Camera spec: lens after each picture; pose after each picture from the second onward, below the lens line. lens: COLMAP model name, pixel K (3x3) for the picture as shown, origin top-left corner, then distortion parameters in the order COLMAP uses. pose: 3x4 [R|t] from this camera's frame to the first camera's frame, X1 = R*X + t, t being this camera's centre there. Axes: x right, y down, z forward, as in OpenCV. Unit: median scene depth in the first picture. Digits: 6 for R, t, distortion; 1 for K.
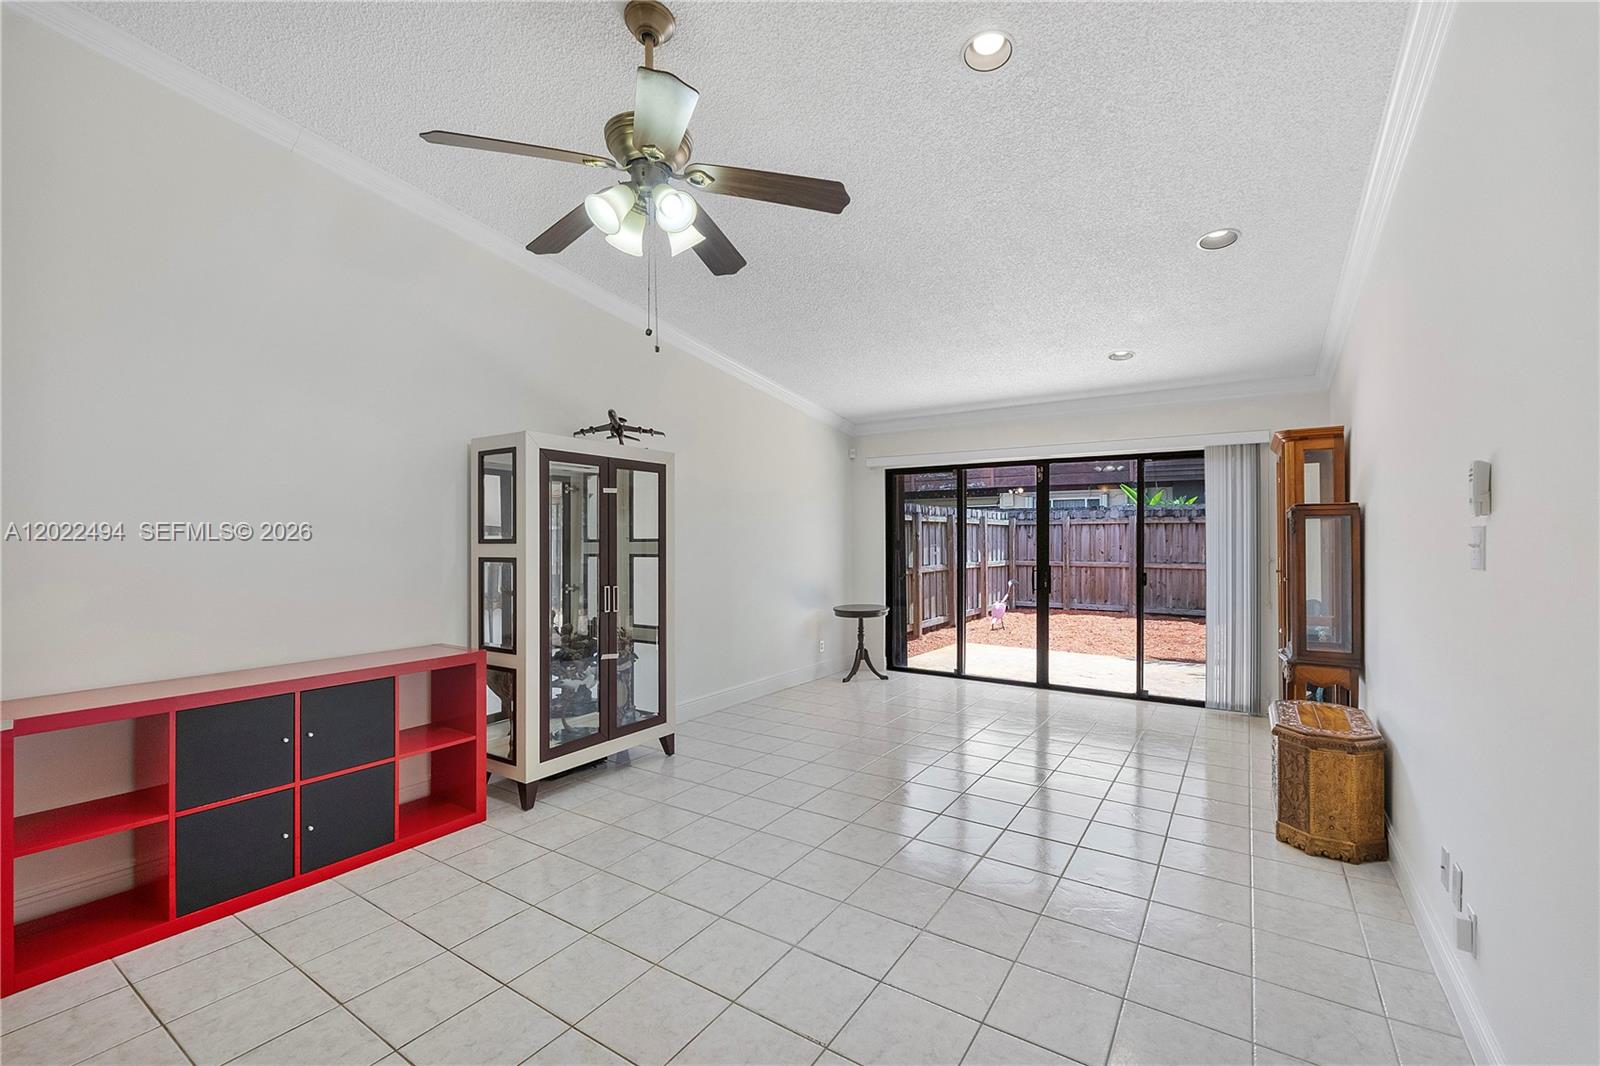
lens RADIAL K [[680.3, 0, 801.5], [0, 680.3, 534.4], [0, 0, 1]] dist [-0.001719, -0.001007]
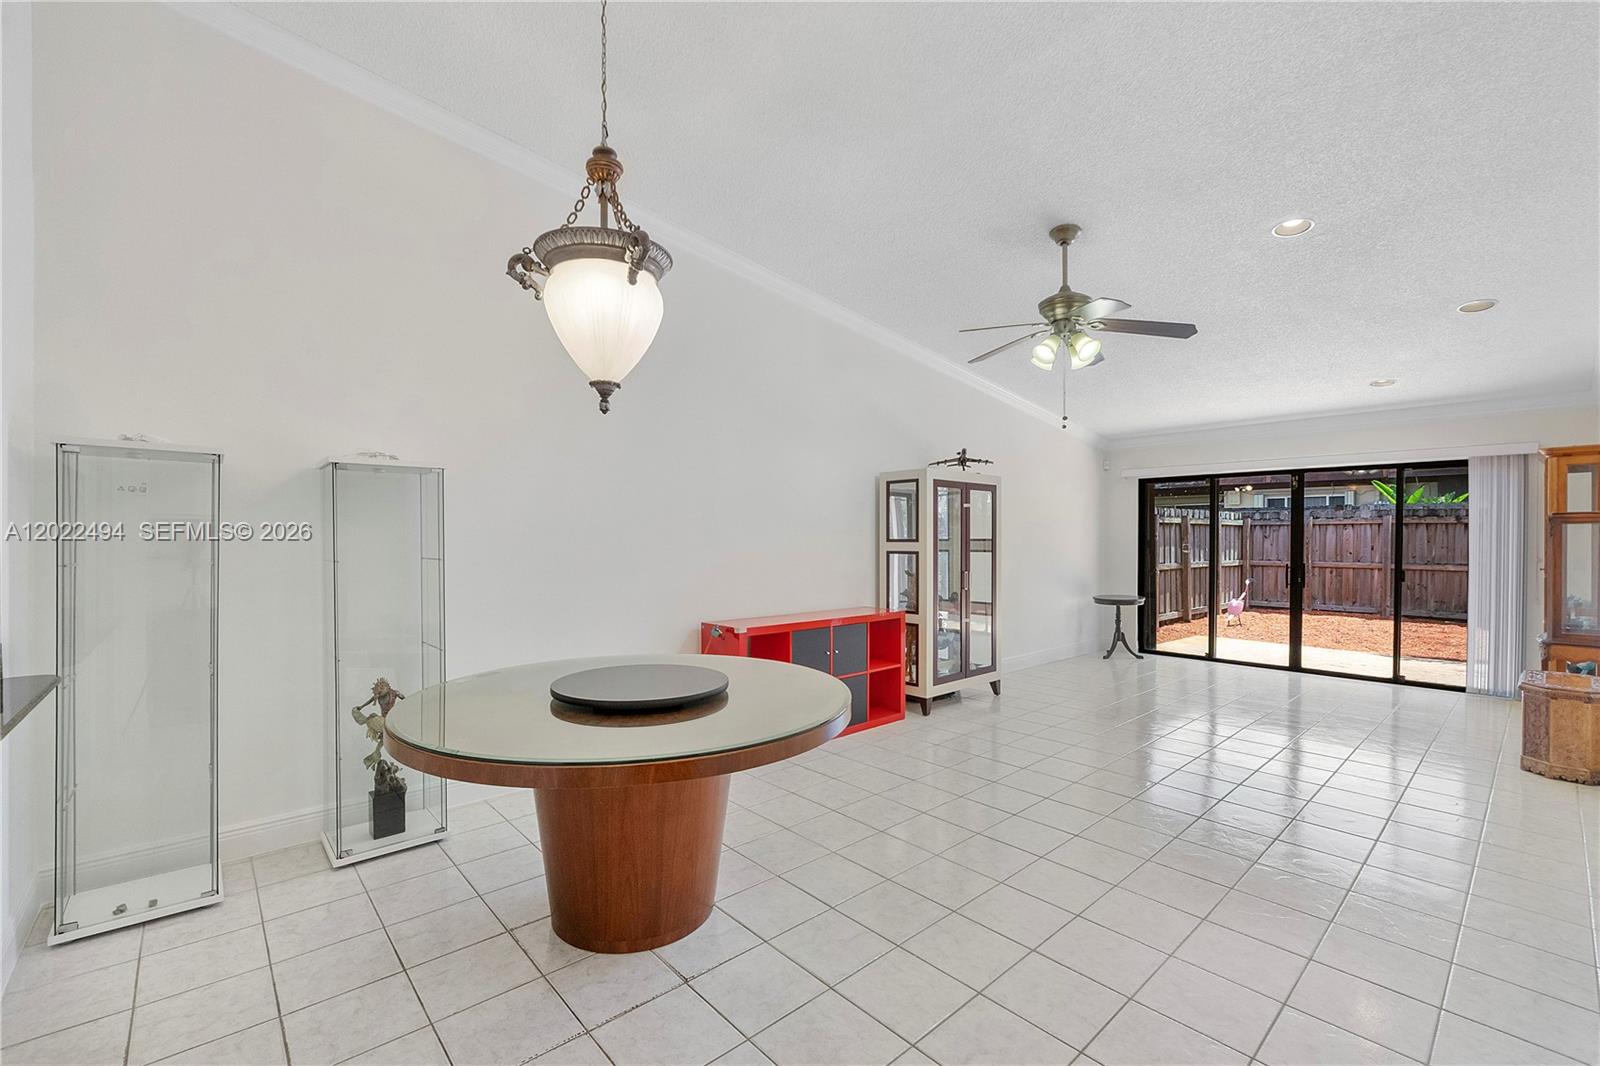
lens RADIAL K [[681.7, 0, 807.0], [0, 681.7, 541.9], [0, 0, 1]] dist [-0.003950, -0.000194]
pose [[0.969036, 0.004822, -0.246872, -0.154449], [-0.001441, 0.999903, 0.013872, -0.004135], [0.246915, -0.013087, 0.968949, -0.295006]]
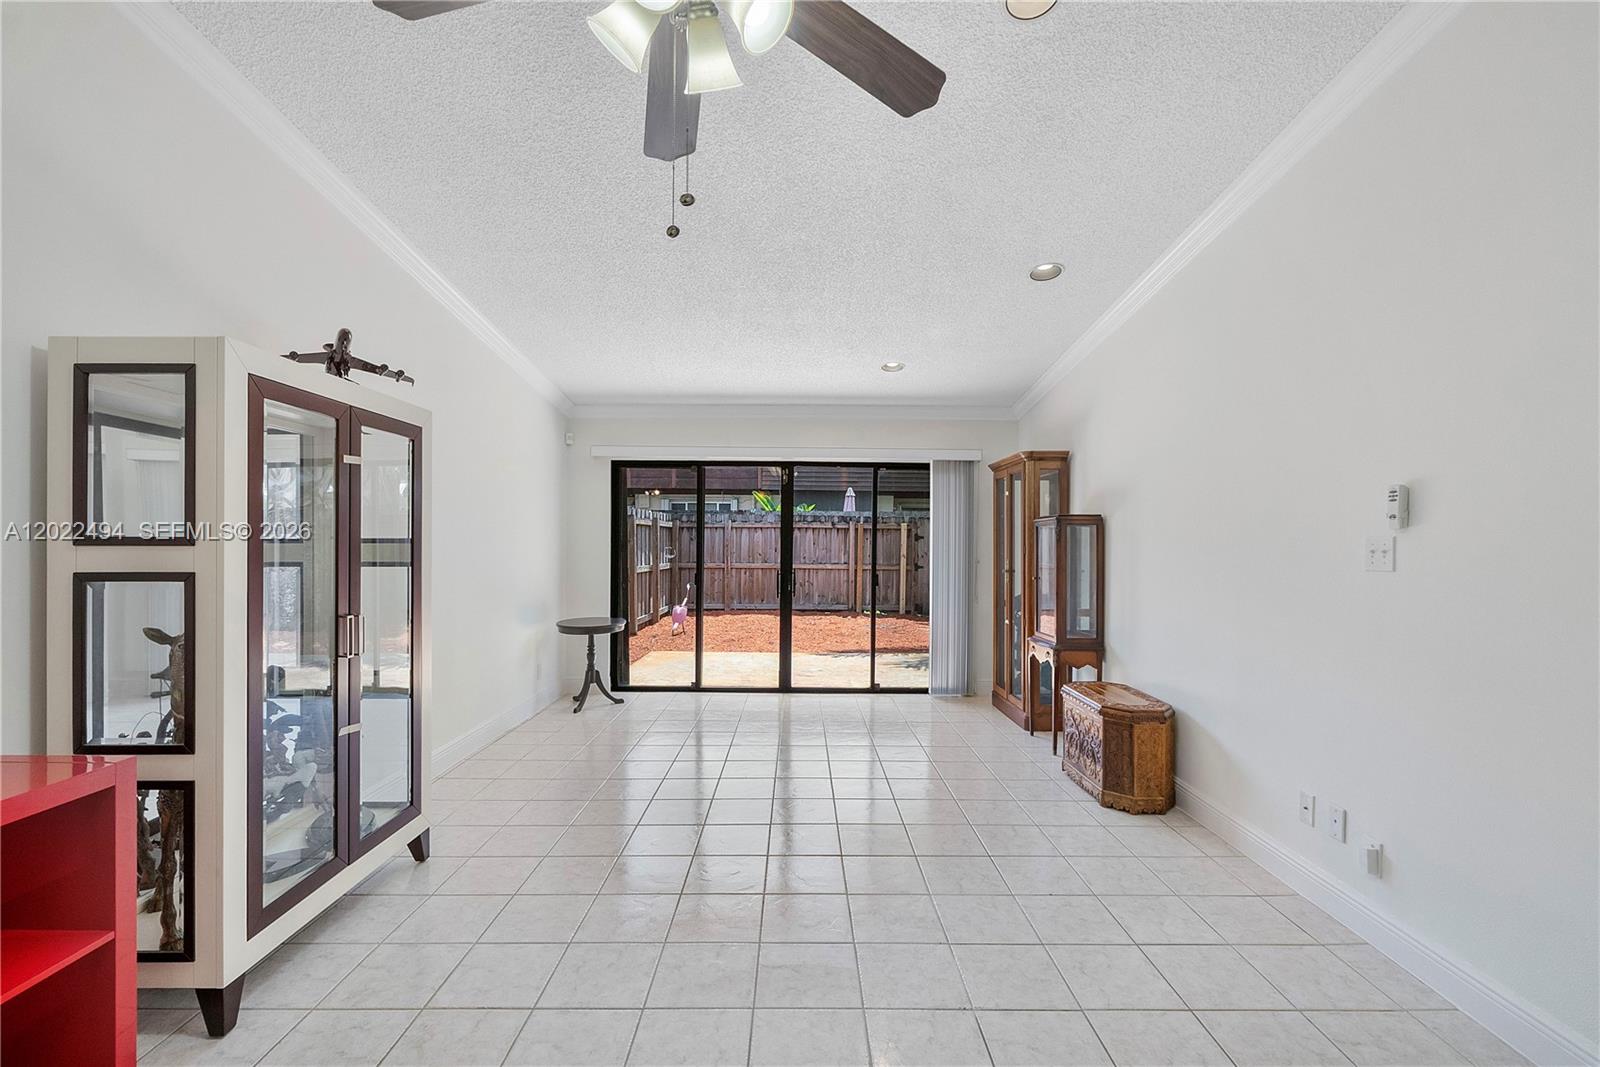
lens RADIAL K [[681.7, 0, 807.0], [0, 681.7, 542.4], [0, 0, 1]] dist [-0.003950, -0.000194]
pose [[0.831489, 0.006186, 0.555506, -0.171441], [-0.011442, 0.999917, 0.005990, 0.001193], [-0.555423, -0.011337, 0.831491, 0.157049]]
